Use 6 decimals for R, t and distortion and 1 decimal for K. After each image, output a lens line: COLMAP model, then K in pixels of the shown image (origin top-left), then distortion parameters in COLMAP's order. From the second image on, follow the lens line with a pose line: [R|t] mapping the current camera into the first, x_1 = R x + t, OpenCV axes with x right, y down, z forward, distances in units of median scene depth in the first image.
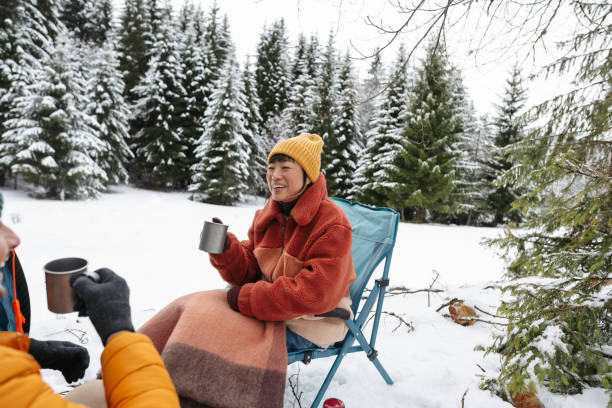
lens RADIAL K [[354.0, 0, 304.5], [0, 354.0, 203.4], [0, 0, 1]] dist [0.019407, -0.014548]
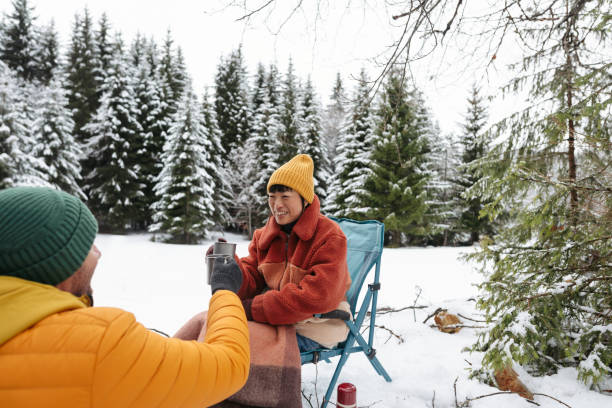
lens RADIAL K [[372.0, 0, 299.3], [0, 372.0, 206.2], [0, 0, 1]] dist [0.023468, -0.016891]
pose [[0.995269, -0.068321, 0.069076, -0.018988], [0.073444, 0.994507, -0.074575, 0.009159], [-0.063602, 0.079295, 0.994820, -0.041846]]
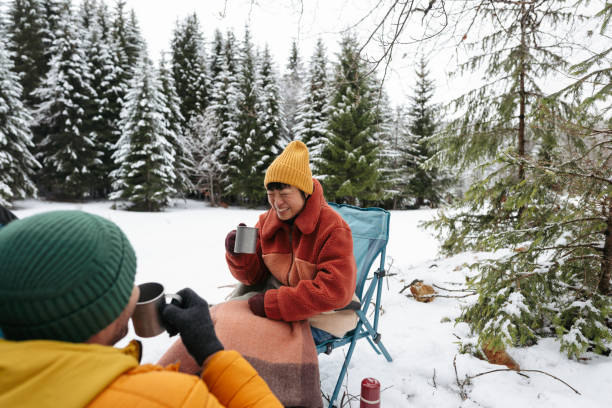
lens RADIAL K [[354.0, 0, 297.7], [0, 354.0, 202.5], [0, 0, 1]] dist [0.019407, -0.014548]
pose [[0.982099, -0.086343, 0.167413, -0.048602], [0.085101, 0.996265, 0.014596, -0.010292], [-0.168048, -0.000087, 0.985779, -0.018263]]
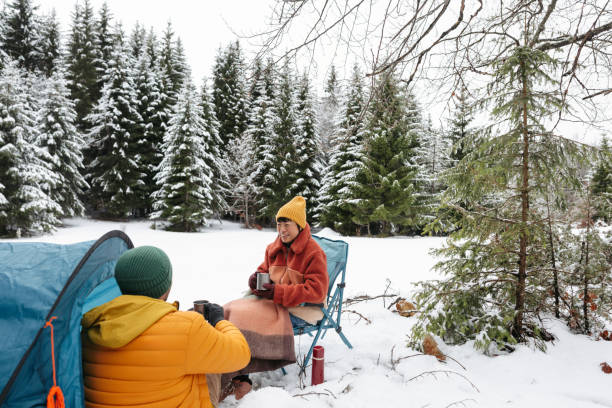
lens RADIAL K [[354.0, 0, 302.0], [0, 354.0, 207.0], [0, 0, 1]] dist [0.019407, -0.014548]
pose [[0.994170, -0.060356, 0.089353, -0.021479], [0.064435, 0.996974, -0.043491, -0.019666], [-0.086458, 0.048995, 0.995050, -0.153317]]
